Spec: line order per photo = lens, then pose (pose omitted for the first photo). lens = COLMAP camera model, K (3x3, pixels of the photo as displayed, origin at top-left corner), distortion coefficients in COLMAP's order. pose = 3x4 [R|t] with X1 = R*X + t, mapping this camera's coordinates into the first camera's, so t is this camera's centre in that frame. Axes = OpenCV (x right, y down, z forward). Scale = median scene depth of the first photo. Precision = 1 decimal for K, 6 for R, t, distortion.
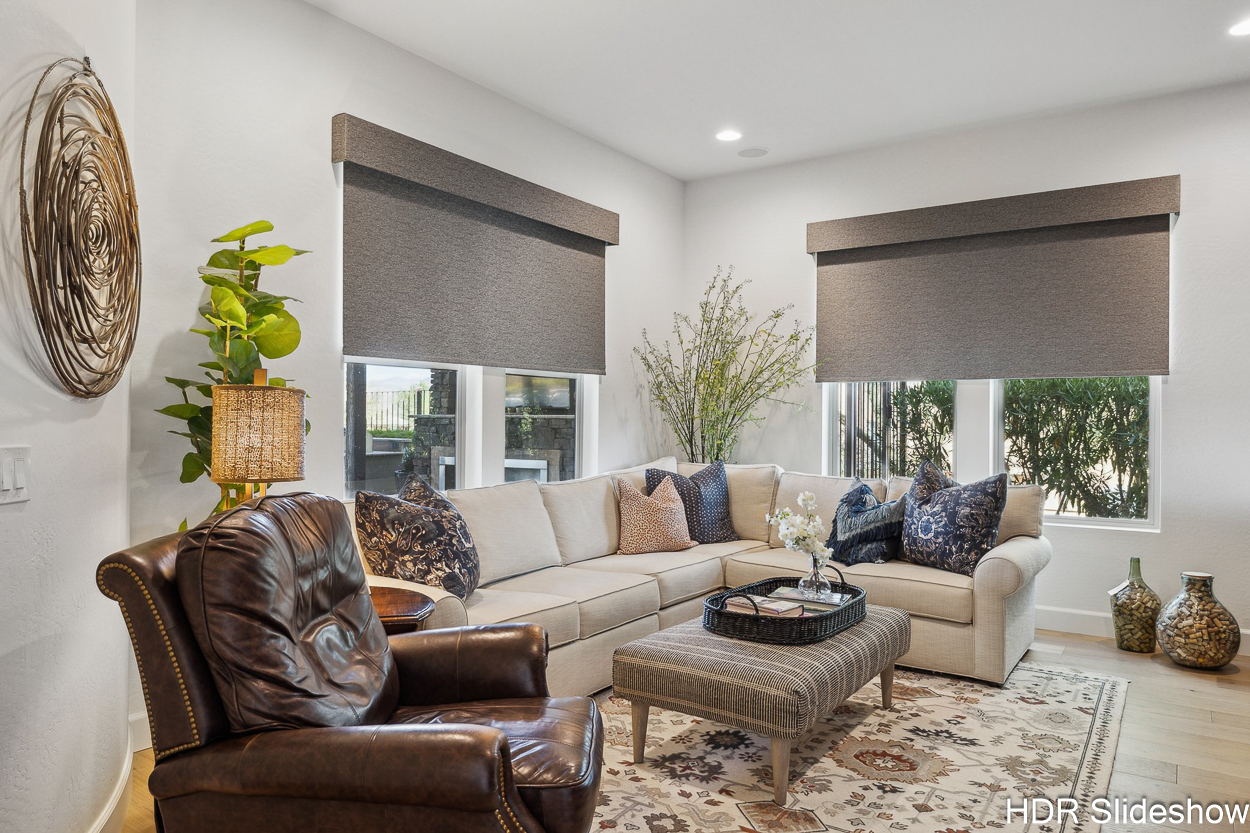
lens RADIAL K [[832.1, 0, 624.9], [0, 832.1, 417.7], [0, 0, 1]] dist [0.004987, 0.000062]
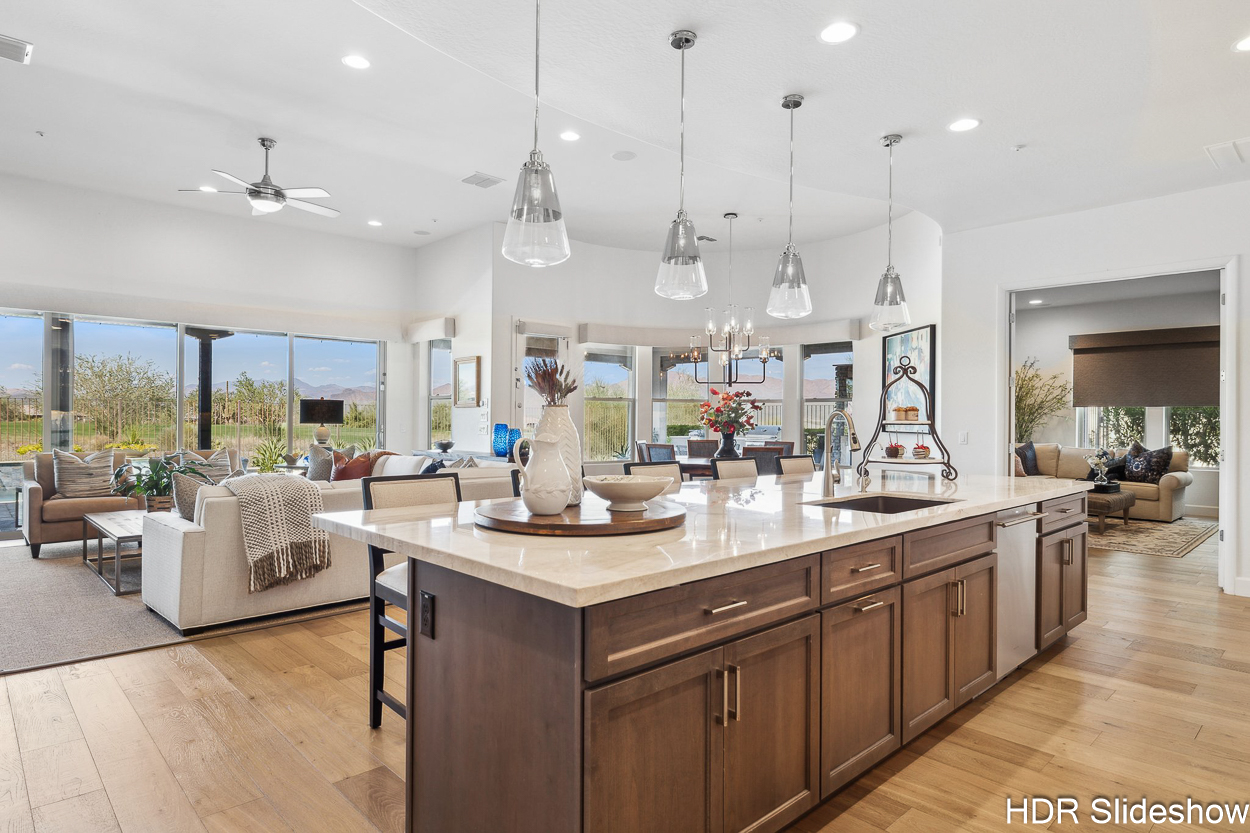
lens RADIAL K [[709.4, 0, 626.7], [0, 709.4, 418.0], [0, 0, 1]] dist [-0.003692, -0.000240]
pose [[0.976814, 0.001689, -0.214083, -0.571784], [-0.003169, 0.999973, -0.006573, 0.002495], [0.214066, 0.007099, 0.976793, -1.185269]]
